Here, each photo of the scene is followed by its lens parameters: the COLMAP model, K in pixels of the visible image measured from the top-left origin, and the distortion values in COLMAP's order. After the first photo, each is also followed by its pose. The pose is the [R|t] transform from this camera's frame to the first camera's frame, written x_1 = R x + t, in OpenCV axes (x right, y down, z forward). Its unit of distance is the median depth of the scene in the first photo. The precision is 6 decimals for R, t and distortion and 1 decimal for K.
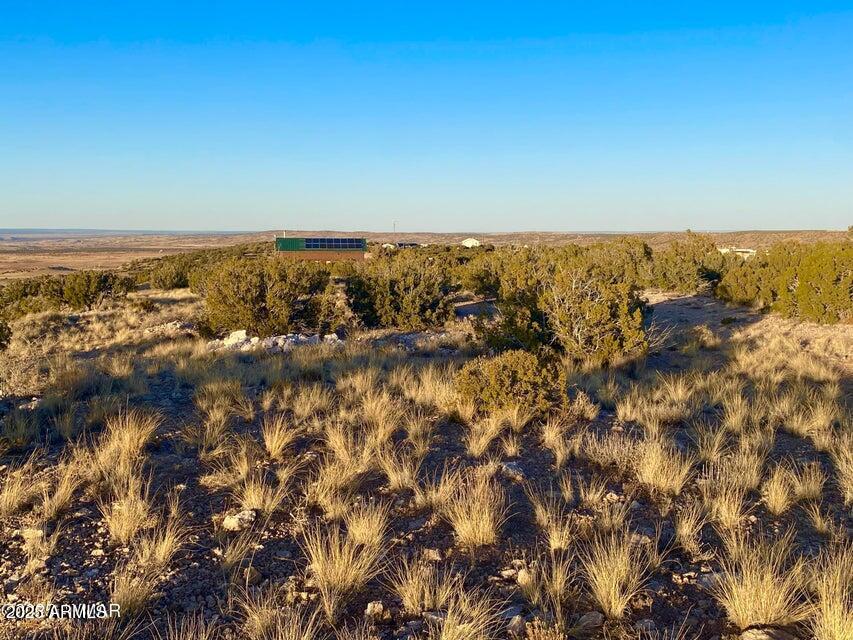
lens RADIAL K [[826.2, 0, 419.5], [0, 826.2, 323.4], [0, 0, 1]] dist [0.125476, -0.284231]
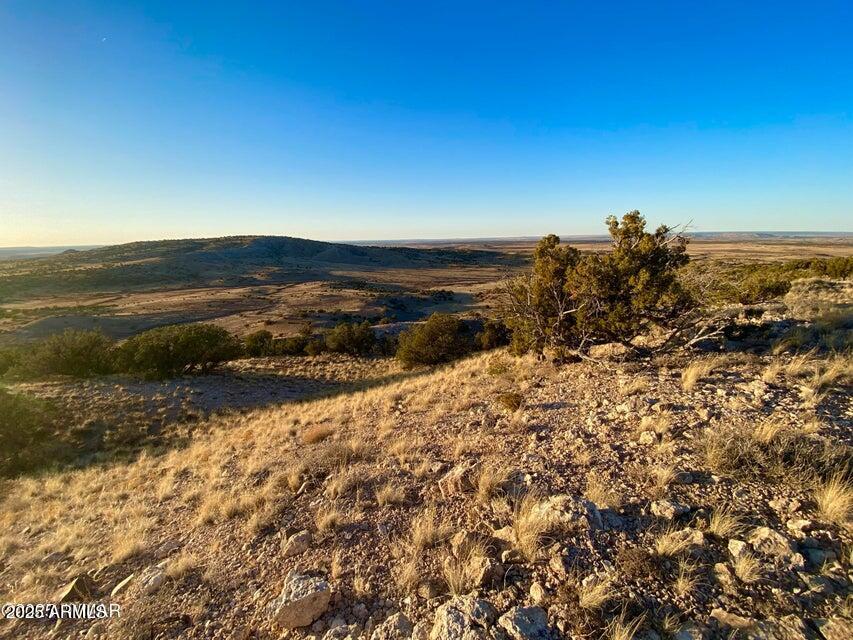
lens RADIAL K [[344.4, 0, 425.7], [0, 344.4, 320.0], [0, 0, 1]] dist [0.028504, -0.024827]
pose [[0.308635, 0.216853, -0.926131, -0.008179], [-0.090424, 0.975945, 0.198382, 0.003962], [0.946873, 0.022517, 0.320819, -0.014182]]
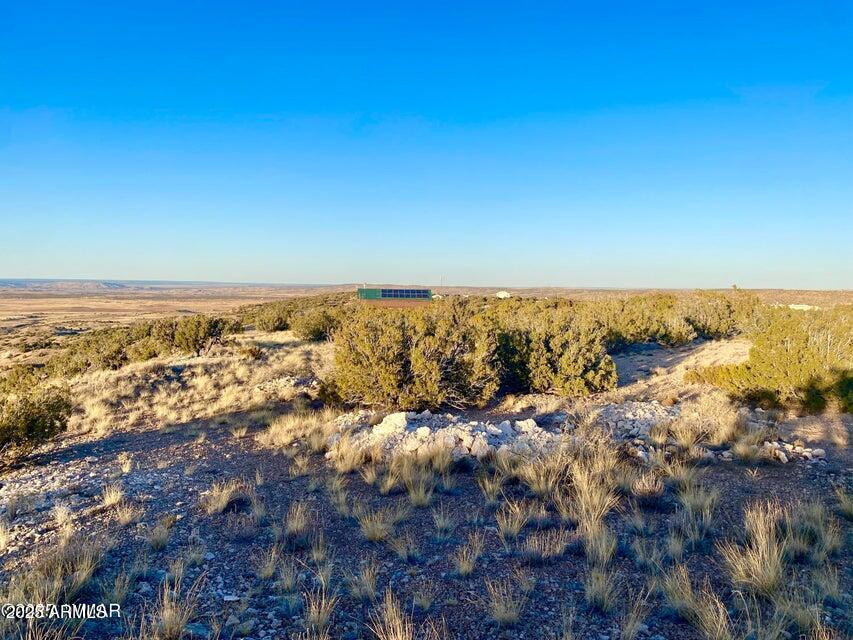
lens RADIAL K [[648.9, 0, 428.8], [0, 648.9, 306.6], [0, 0, 1]] dist [0.062484, -0.075824]
pose [[0.998754, 0.013106, -0.048148, -0.135045], [-0.016811, 0.996860, -0.077379, -0.030486], [0.046983, 0.078092, 0.995838, 0.378469]]
